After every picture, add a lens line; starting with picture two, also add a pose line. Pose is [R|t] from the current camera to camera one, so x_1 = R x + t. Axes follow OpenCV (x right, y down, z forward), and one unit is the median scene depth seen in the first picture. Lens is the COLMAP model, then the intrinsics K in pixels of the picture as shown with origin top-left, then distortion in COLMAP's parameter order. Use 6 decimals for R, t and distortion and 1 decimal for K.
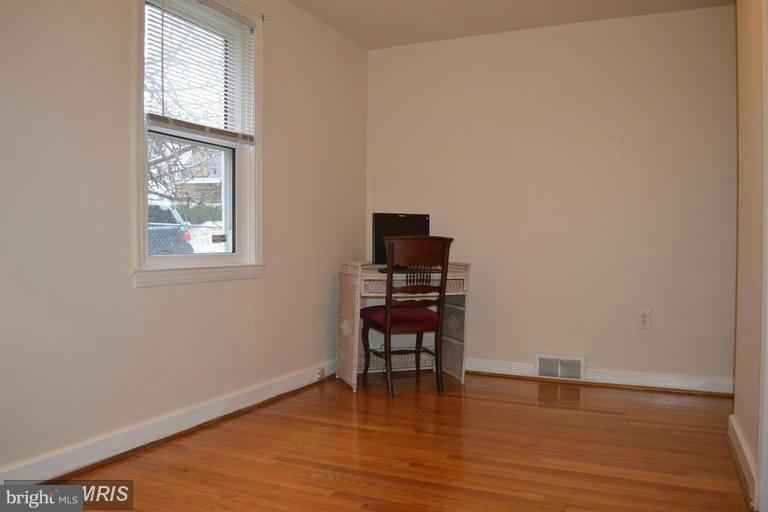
lens RADIAL K [[613.1, 0, 383.0], [0, 613.1, 254.0], [0, 0, 1]] dist [-0.070798, 0.004549]
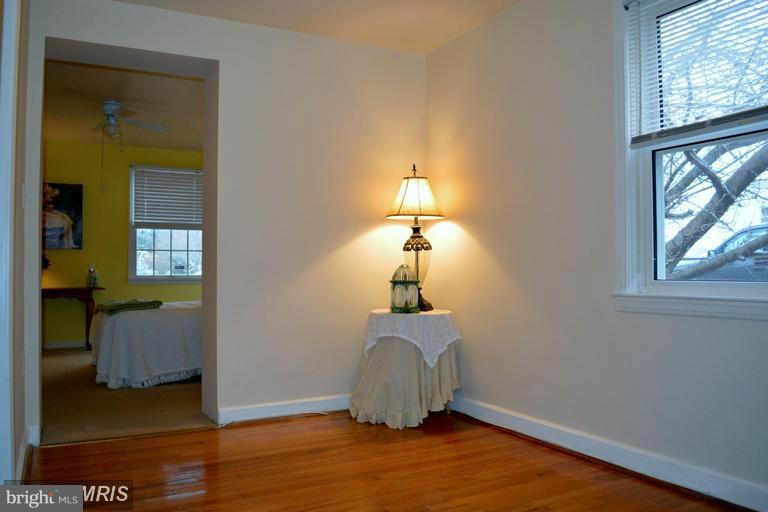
lens RADIAL K [[613.1, 0, 382.8], [0, 613.1, 259.1], [0, 0, 1]] dist [-0.070798, 0.004549]
pose [[-0.588070, -0.021326, -0.808529, 0.748926], [-0.015405, 0.999766, -0.015166, -0.012731], [0.808663, 0.003537, -0.588261, 1.429621]]
